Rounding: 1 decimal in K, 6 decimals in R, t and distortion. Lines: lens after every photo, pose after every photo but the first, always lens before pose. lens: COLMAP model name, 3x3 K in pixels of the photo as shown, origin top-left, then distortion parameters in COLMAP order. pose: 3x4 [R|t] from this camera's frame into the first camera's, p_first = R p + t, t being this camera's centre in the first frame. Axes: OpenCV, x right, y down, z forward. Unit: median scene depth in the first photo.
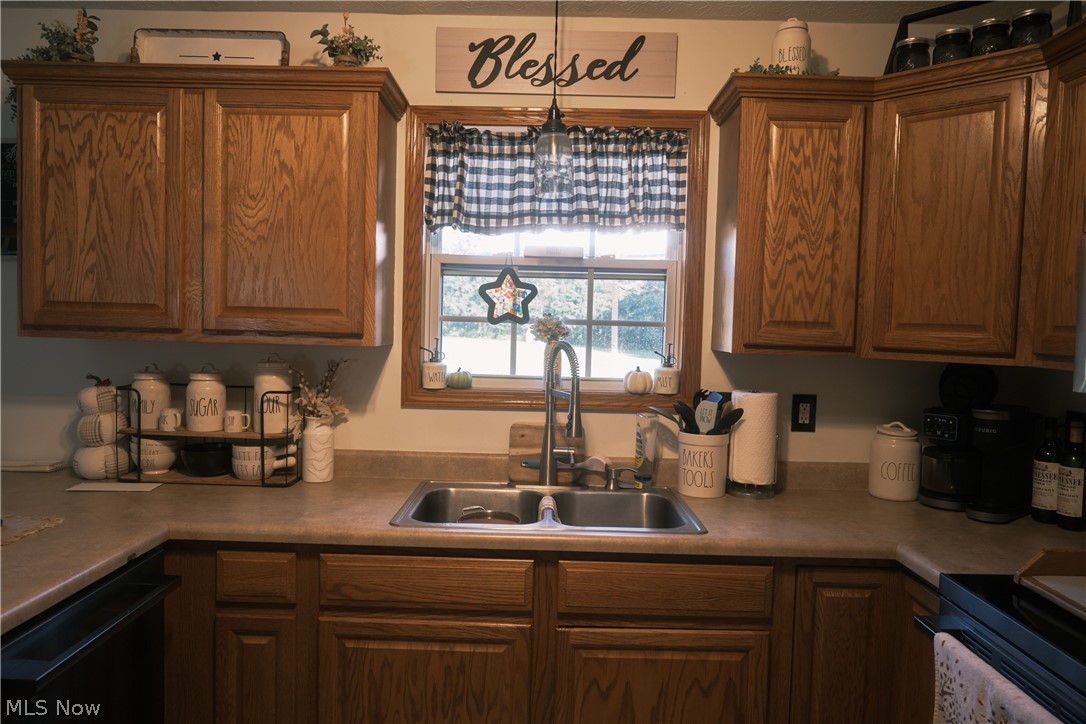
lens RADIAL K [[743.9, 0, 541.8], [0, 743.9, 358.6], [0, 0, 1]] dist [-0.008565, -0.001602]
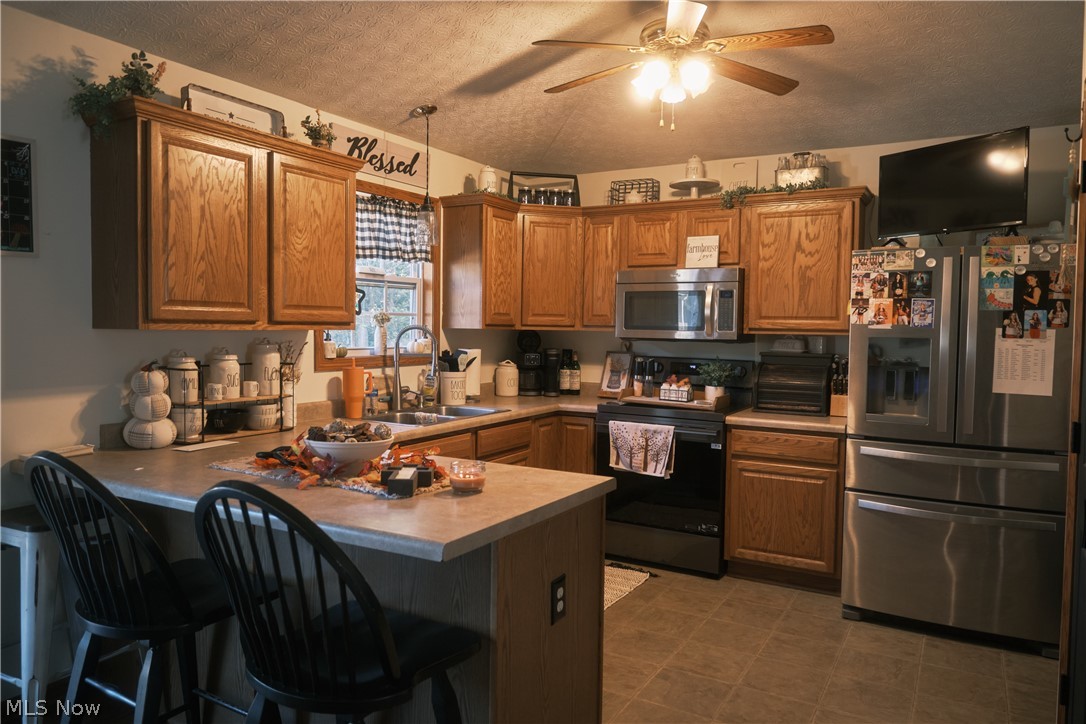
lens RADIAL K [[743.9, 0, 540.0], [0, 743.9, 362.1], [0, 0, 1]] dist [-0.008565, -0.001602]
pose [[0.493227, -0.062402, 0.867660, -1.447039], [0.040951, 0.997984, 0.048496, -0.008787], [-0.868936, 0.011611, 0.494788, -0.142970]]
